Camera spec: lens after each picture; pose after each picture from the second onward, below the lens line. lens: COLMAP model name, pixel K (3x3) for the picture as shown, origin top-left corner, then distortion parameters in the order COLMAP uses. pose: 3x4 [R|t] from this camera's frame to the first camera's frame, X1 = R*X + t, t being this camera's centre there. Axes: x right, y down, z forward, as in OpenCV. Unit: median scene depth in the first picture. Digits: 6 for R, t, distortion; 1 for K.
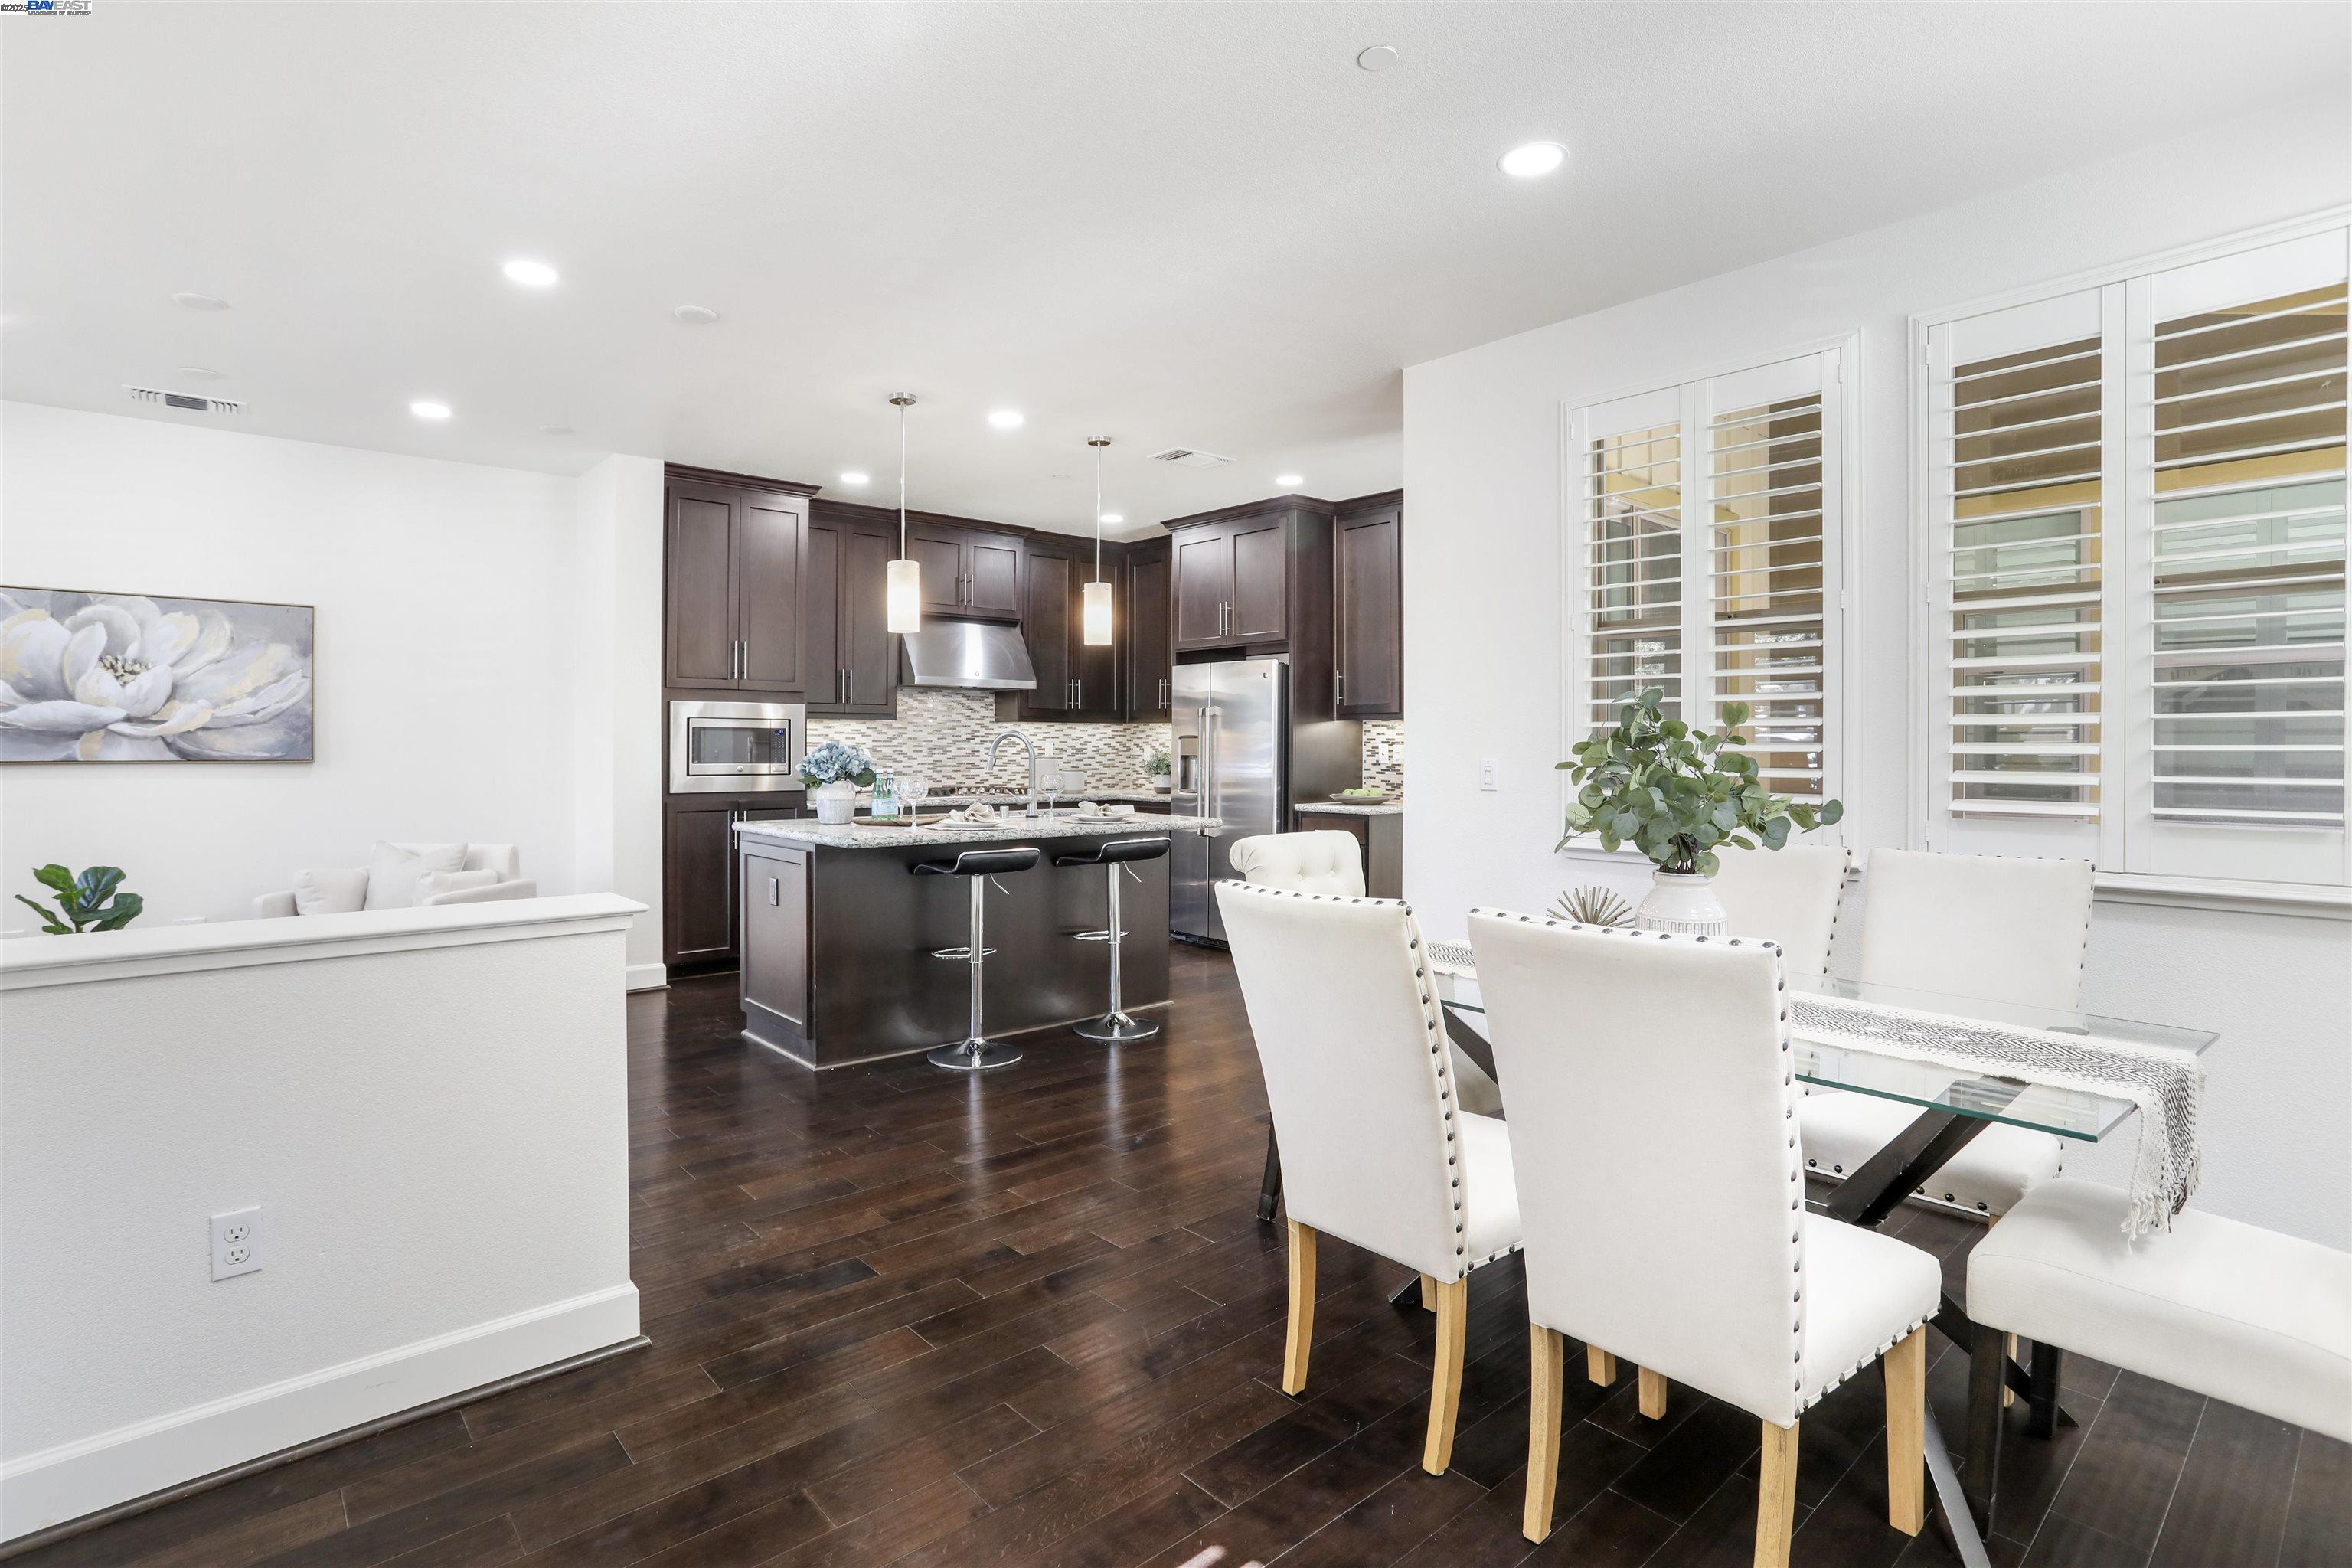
lens RADIAL K [[1152.6, 0, 1175.2], [0, 1152.6, 765.7], [0, 0, 1]] dist [-0.027979, 0.001460]
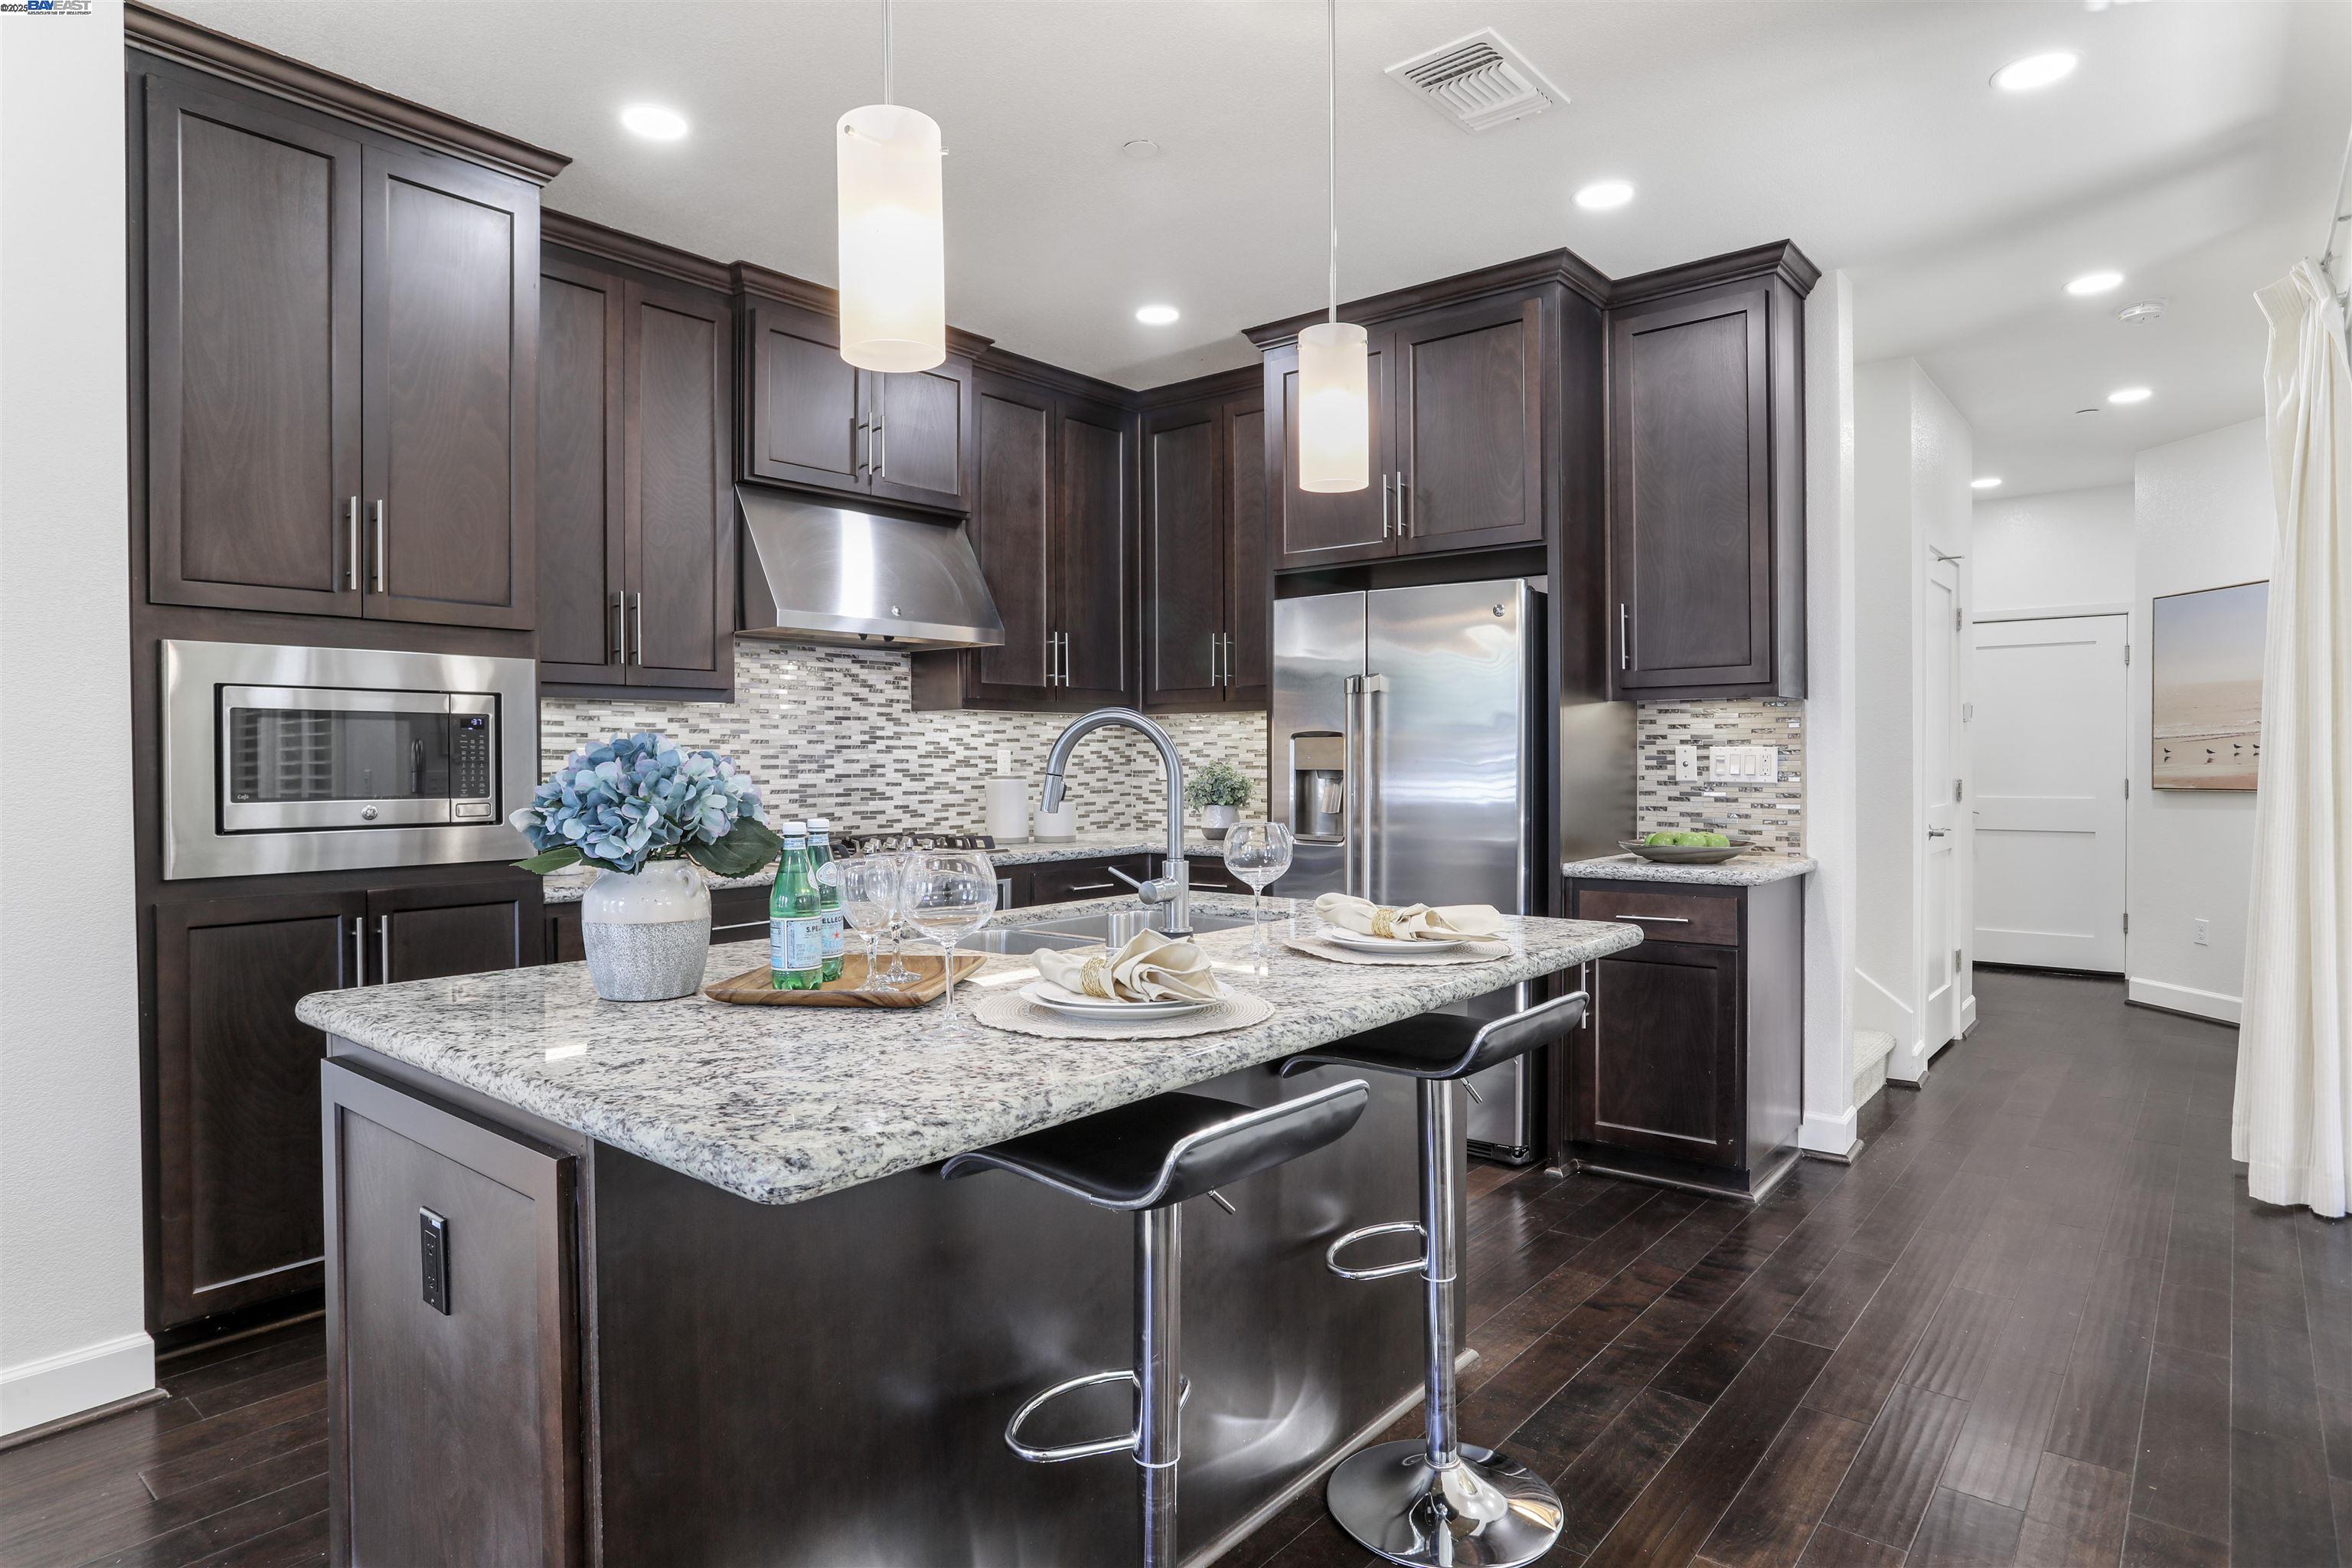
lens RADIAL K [[1319.5, 0, 1186.5], [0, 1319.5, 780.2], [0, 0, 1]] dist [-0.020075, 0.009379]
pose [[0.988337, -0.010175, 0.151943, -0.141376], [0.010341, 0.999946, -0.000302, -0.004973], [-0.151932, 0.001870, 0.988389, 0.431110]]
